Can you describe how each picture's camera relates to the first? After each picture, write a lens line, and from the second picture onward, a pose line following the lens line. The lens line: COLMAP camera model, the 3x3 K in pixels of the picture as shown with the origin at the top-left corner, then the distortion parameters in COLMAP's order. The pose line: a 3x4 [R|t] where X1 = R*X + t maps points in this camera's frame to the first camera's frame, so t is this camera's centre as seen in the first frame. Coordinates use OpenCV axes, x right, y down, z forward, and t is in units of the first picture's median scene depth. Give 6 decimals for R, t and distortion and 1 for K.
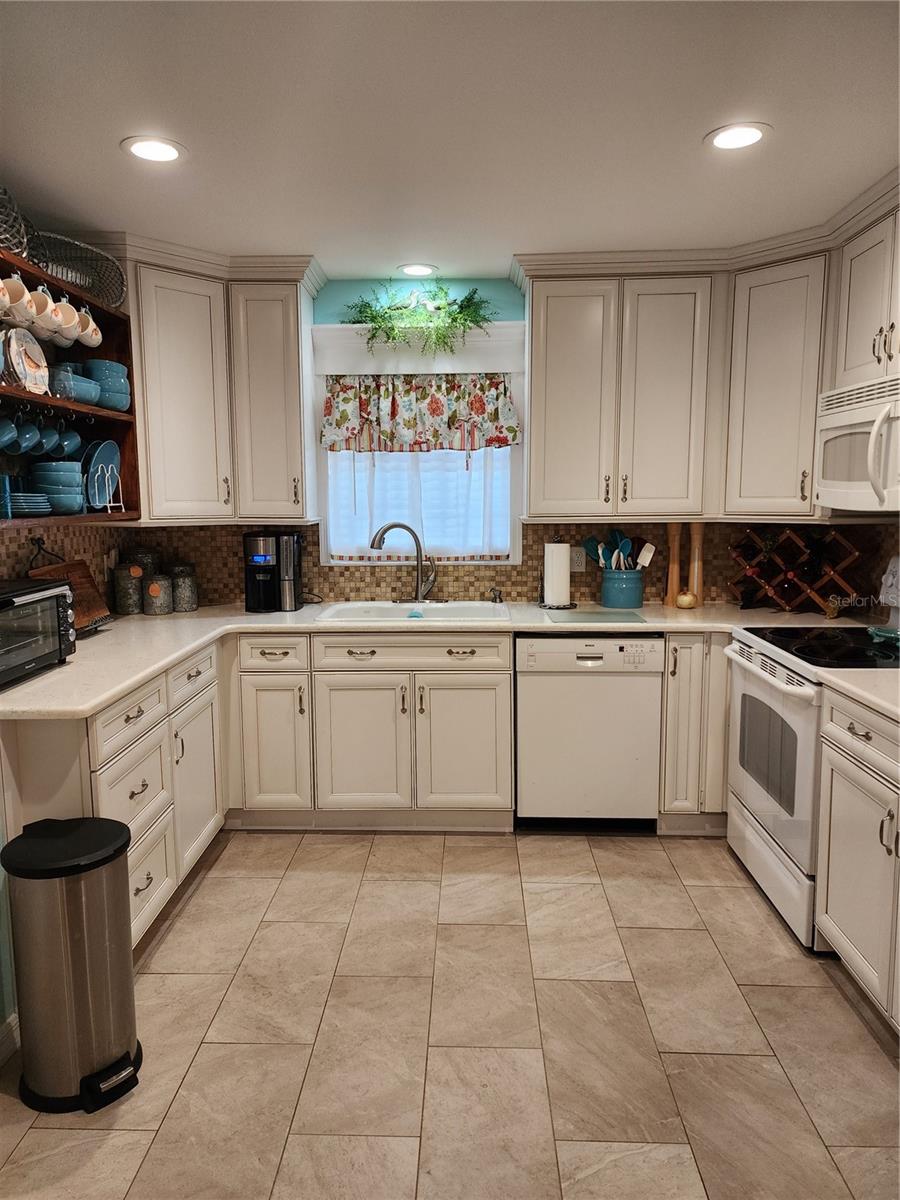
lens RADIAL K [[806.4, 0, 447.7], [0, 806.4, 600.9], [0, 0, 1]] dist [0.031267, -0.011597]
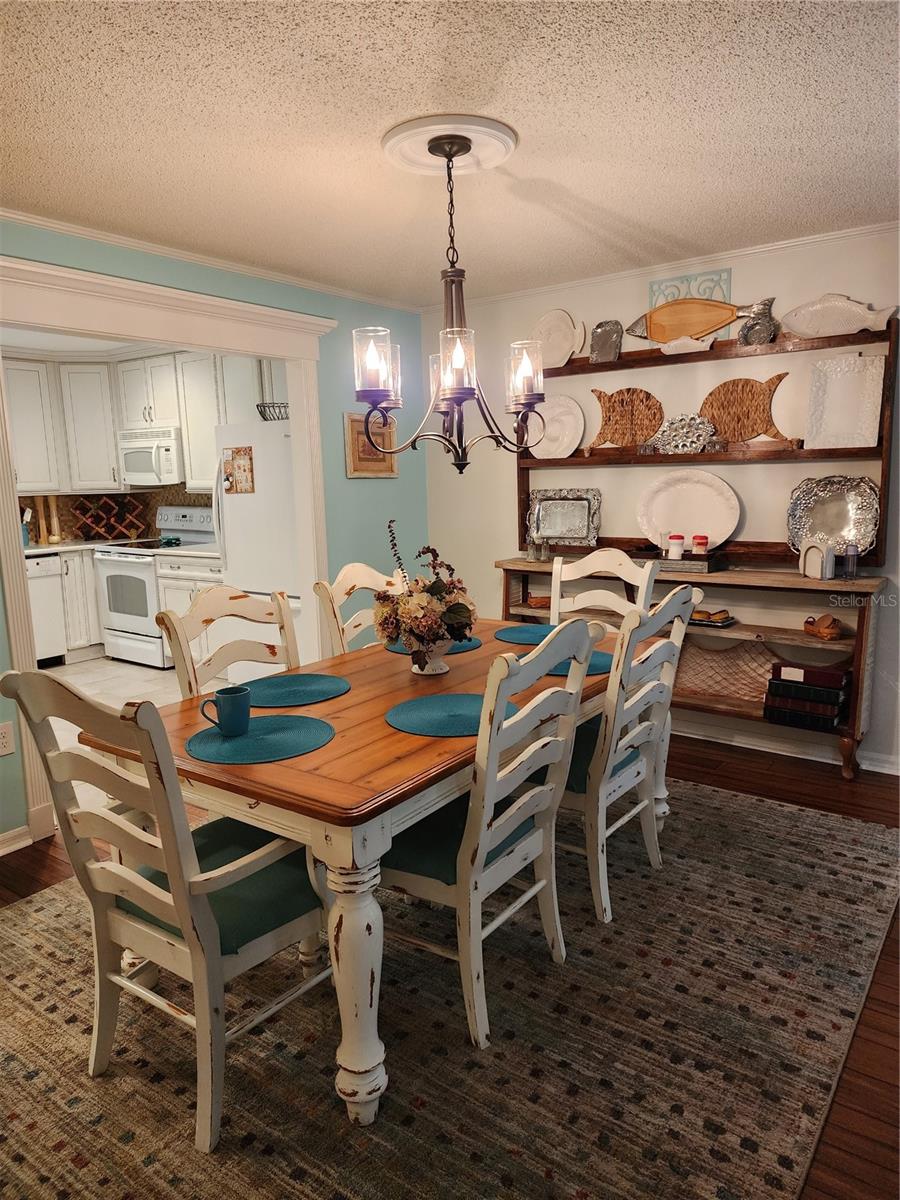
lens RADIAL K [[806.4, 0, 454.3], [0, 806.4, 597.7], [0, 0, 1]] dist [0.031267, -0.011597]
pose [[0.583124, -0.139649, 0.800290, -0.700860], [0.128647, 0.988558, 0.078764, 0.107873], [-0.802132, 0.057026, 0.594417, -0.837358]]
